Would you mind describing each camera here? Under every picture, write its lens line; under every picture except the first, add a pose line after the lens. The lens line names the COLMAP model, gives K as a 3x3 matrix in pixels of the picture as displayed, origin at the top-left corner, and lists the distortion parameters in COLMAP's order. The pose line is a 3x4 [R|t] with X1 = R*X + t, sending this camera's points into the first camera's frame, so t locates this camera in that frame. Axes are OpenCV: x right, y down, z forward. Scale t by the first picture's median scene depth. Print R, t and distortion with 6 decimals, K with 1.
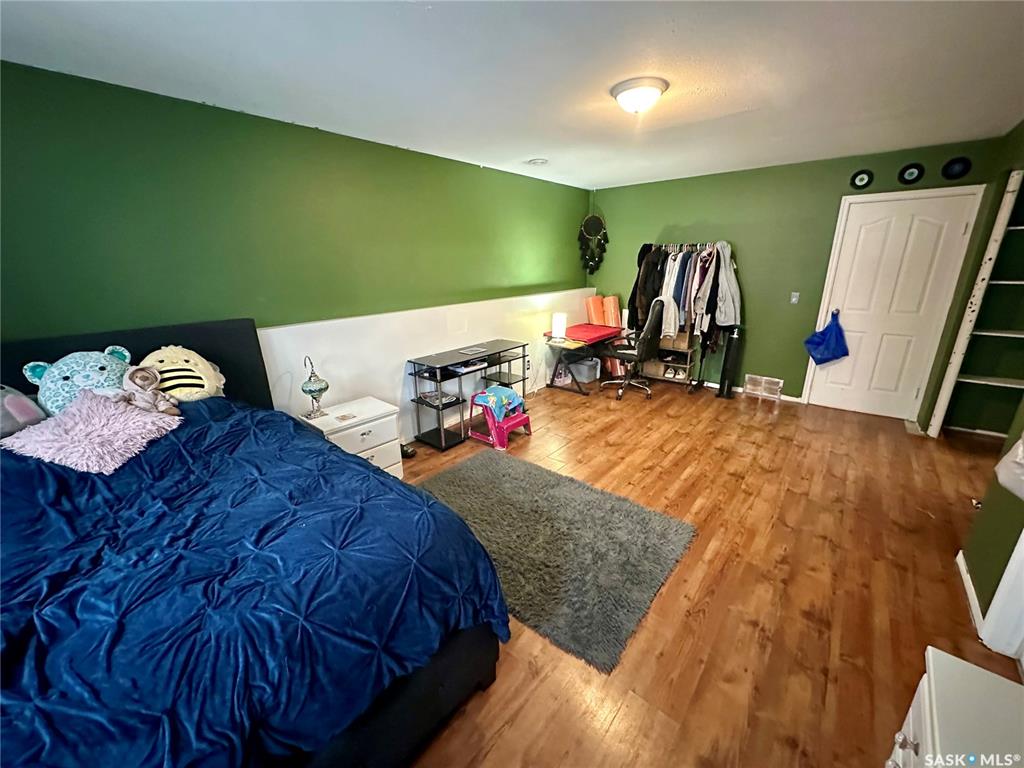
lens RADIAL K [[404.3, 0, 513.1], [0, 404.3, 384.1], [0, 0, 1]] dist [-0.001207, 0.000238]
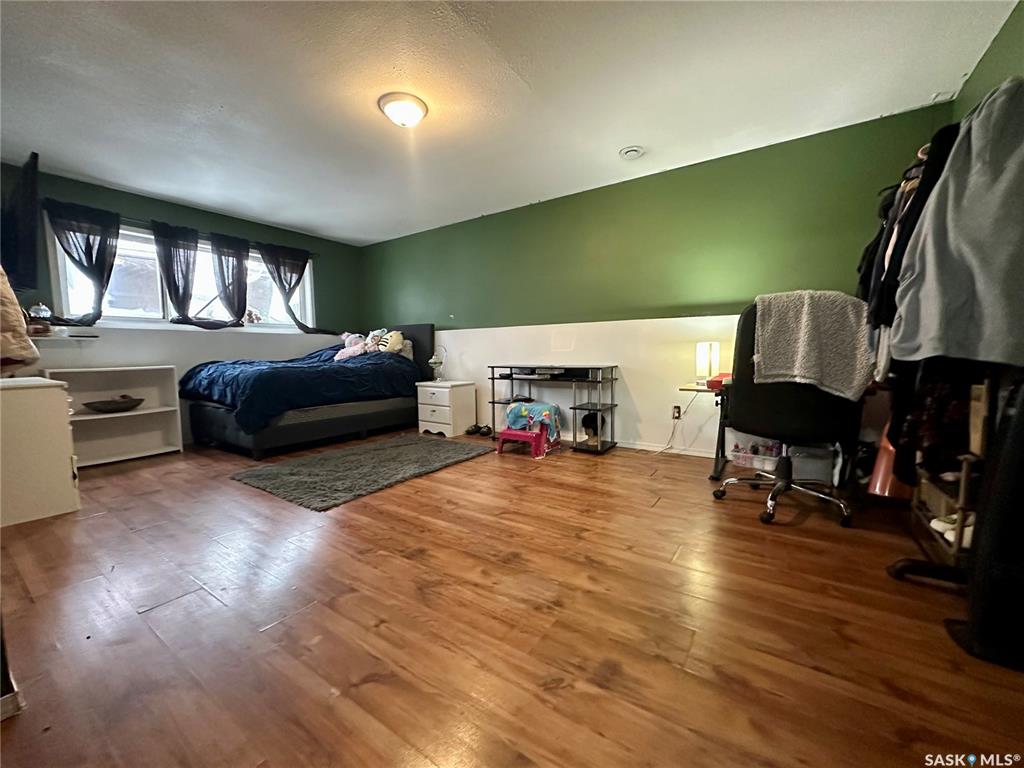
lens RADIAL K [[404.3, 0, 514.3], [0, 404.3, 379.3], [0, 0, 1]] dist [-0.001207, 0.000238]
pose [[0.110565, 0.081672, -0.990507, 1.001123], [-0.281581, 0.958357, 0.047589, -0.080653], [0.953146, 0.273647, 0.128958, 0.864962]]
